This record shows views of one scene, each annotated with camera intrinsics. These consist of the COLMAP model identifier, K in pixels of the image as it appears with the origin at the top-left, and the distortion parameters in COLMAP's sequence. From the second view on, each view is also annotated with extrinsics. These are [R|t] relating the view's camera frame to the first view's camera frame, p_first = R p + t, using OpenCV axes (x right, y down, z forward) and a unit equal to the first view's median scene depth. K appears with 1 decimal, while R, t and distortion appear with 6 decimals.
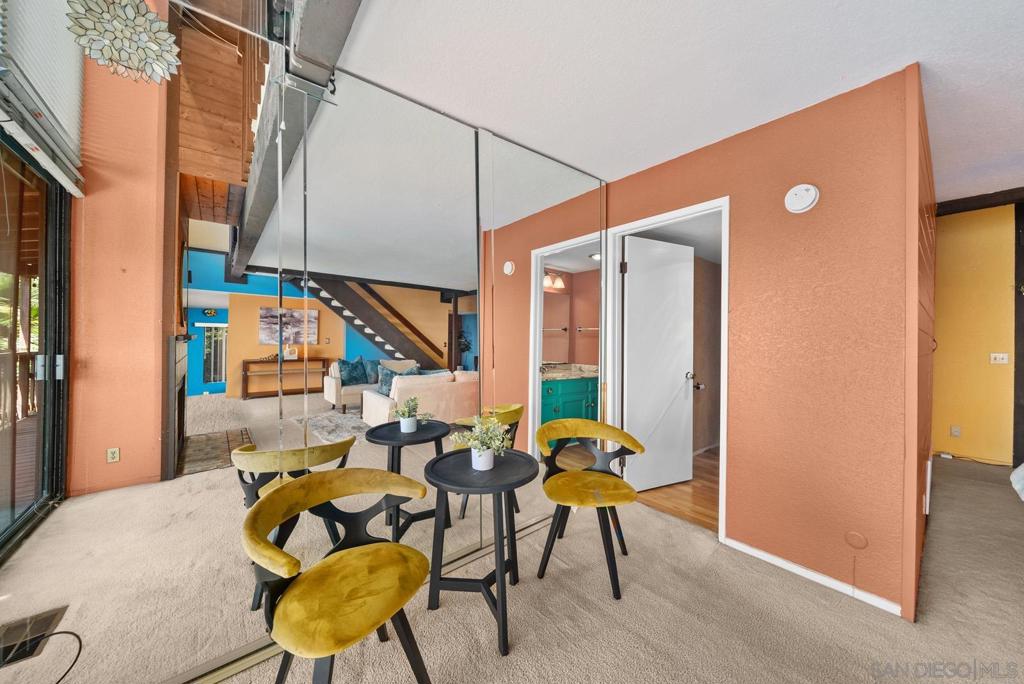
lens RADIAL K [[355.0, 0, 501.4], [0, 355.0, 341.2], [0, 0, 1]] dist [-0.001207, -0.000034]
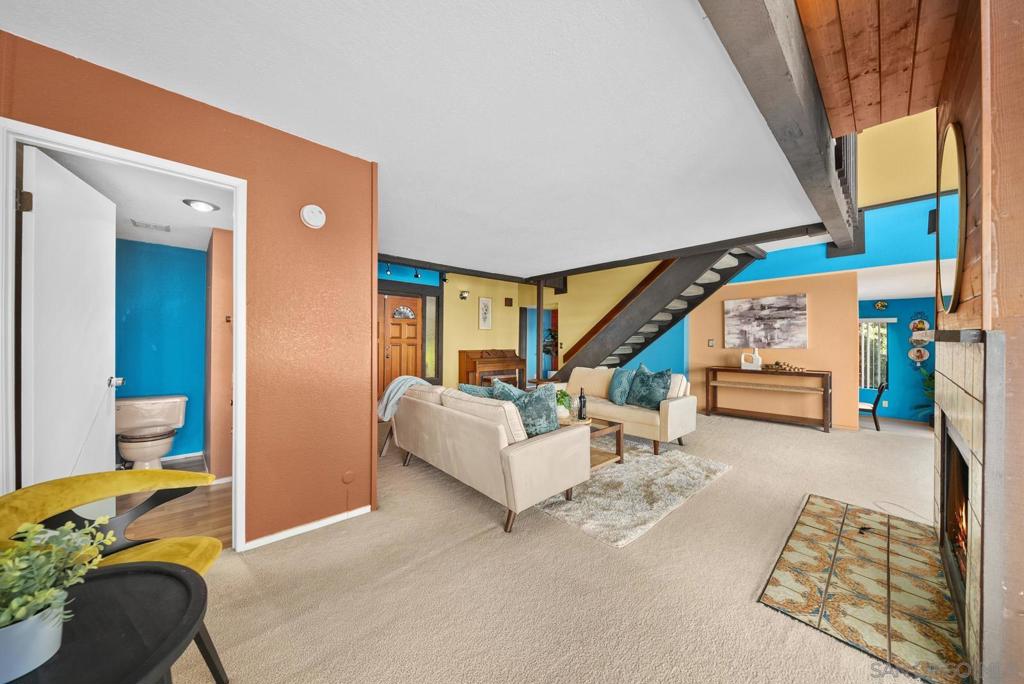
lens RADIAL K [[355.0, 0, 501.4], [0, 355.0, 341.2], [0, 0, 1]] dist [-0.001207, -0.000034]
pose [[-0.055195, -0.011473, 0.998410, -0.348303], [-0.008462, 0.999903, 0.011023, 0.000552], [-0.998440, -0.007840, -0.055287, 0.385798]]
